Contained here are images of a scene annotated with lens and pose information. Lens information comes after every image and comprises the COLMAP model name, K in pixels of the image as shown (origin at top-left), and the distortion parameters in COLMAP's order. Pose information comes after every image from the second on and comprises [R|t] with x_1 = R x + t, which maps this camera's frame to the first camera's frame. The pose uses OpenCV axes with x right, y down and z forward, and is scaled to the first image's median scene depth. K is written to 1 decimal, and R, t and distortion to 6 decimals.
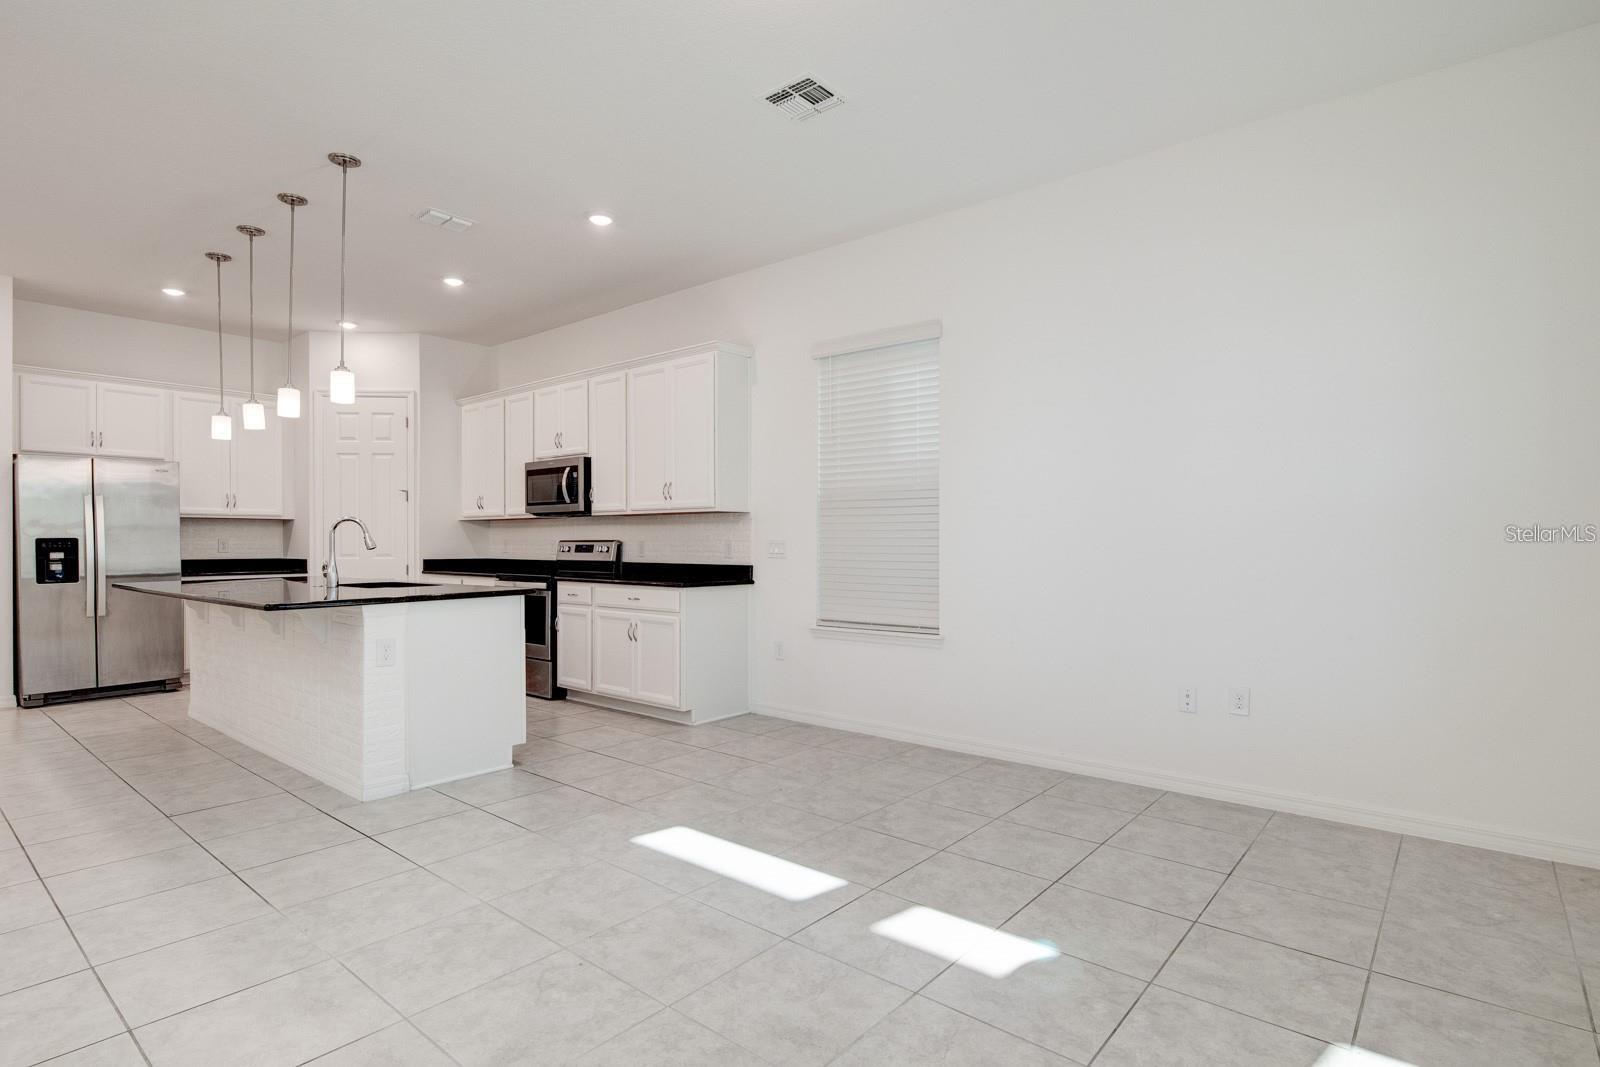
lens RADIAL K [[800.8, 0, 809.0], [0, 800.8, 546.2], [0, 0, 1]] dist [-0.001546, -0.000380]
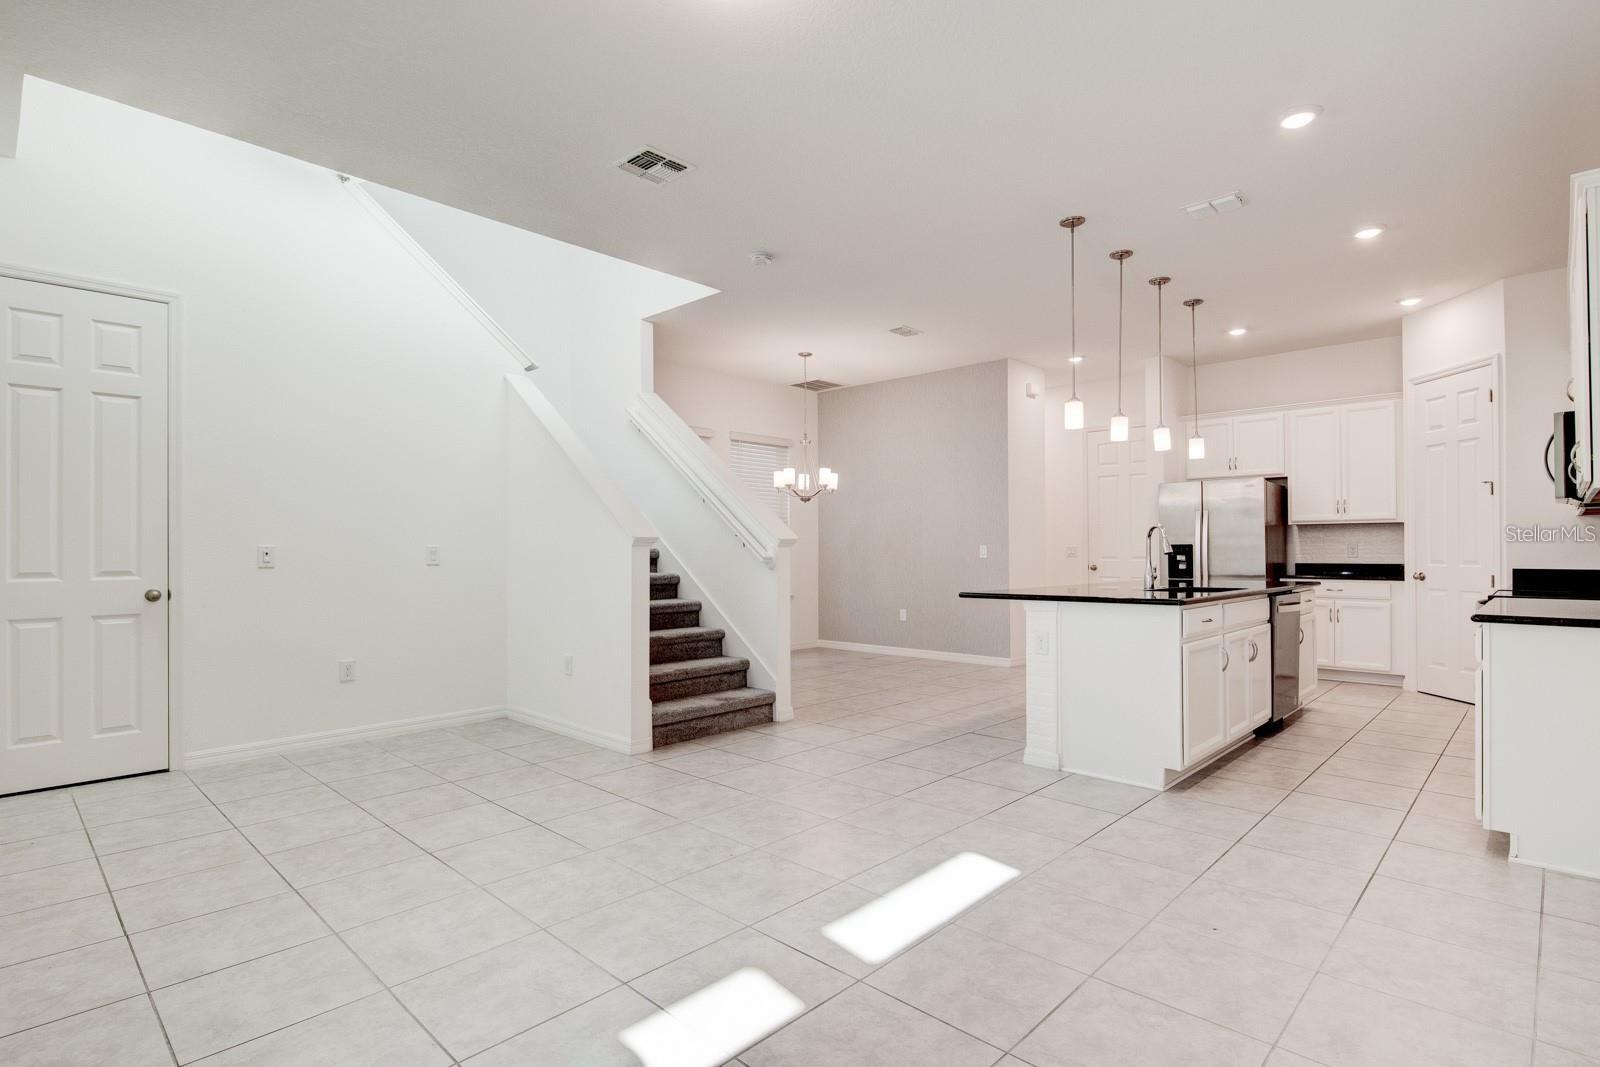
lens RADIAL K [[800.8, 0, 809.0], [0, 800.8, 546.2], [0, 0, 1]] dist [-0.001546, -0.000380]
pose [[-0.067247, -0.003494, -0.997730, 0.598159], [-0.001746, 0.999993, -0.003385, -0.002510], [0.997735, 0.001514, -0.067253, 0.677381]]
